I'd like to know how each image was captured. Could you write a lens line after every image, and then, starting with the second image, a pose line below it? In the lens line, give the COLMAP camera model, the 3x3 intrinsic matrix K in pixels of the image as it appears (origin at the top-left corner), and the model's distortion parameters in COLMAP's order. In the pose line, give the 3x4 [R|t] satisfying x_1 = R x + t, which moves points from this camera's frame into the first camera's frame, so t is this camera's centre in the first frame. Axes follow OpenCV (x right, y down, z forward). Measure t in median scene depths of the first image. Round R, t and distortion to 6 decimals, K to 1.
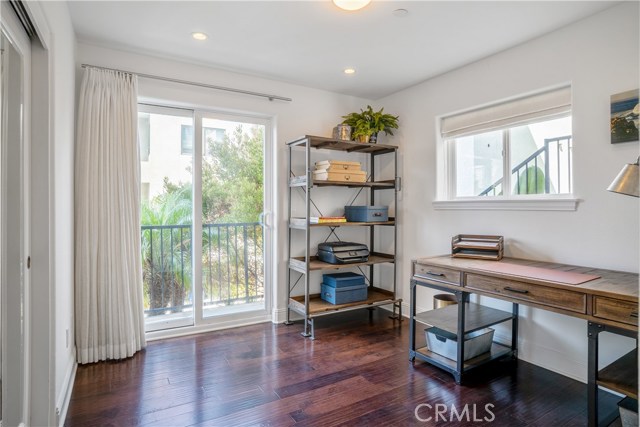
lens RADIAL K [[342.9, 0, 324.1], [0, 342.9, 210.1], [0, 0, 1]] dist [-0.054272, 0.017655]
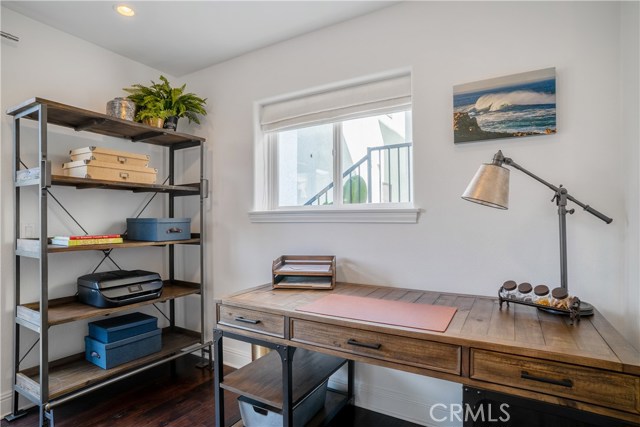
lens RADIAL K [[342.9, 0, 321.6], [0, 342.9, 217.1], [0, 0, 1]] dist [-0.054272, 0.017655]
pose [[0.882683, -0.002355, 0.469962, 0.098031], [0.008725, 0.999897, -0.011377, -0.003220], [-0.469887, 0.014142, 0.882613, 0.241098]]
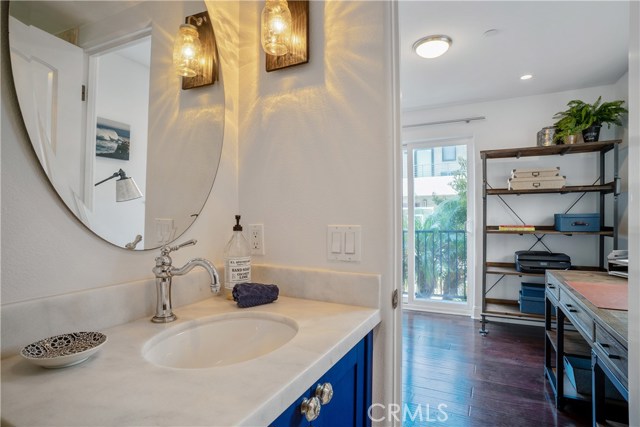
lens RADIAL K [[342.9, 0, 320.9], [0, 342.9, 214.4], [0, 0, 1]] dist [-0.054272, 0.017655]
pose [[0.544653, -0.008890, -0.838614, 0.528363], [0.003419, 0.999959, -0.008379, -0.005195], [0.838654, 0.001697, 0.544661, -0.034058]]
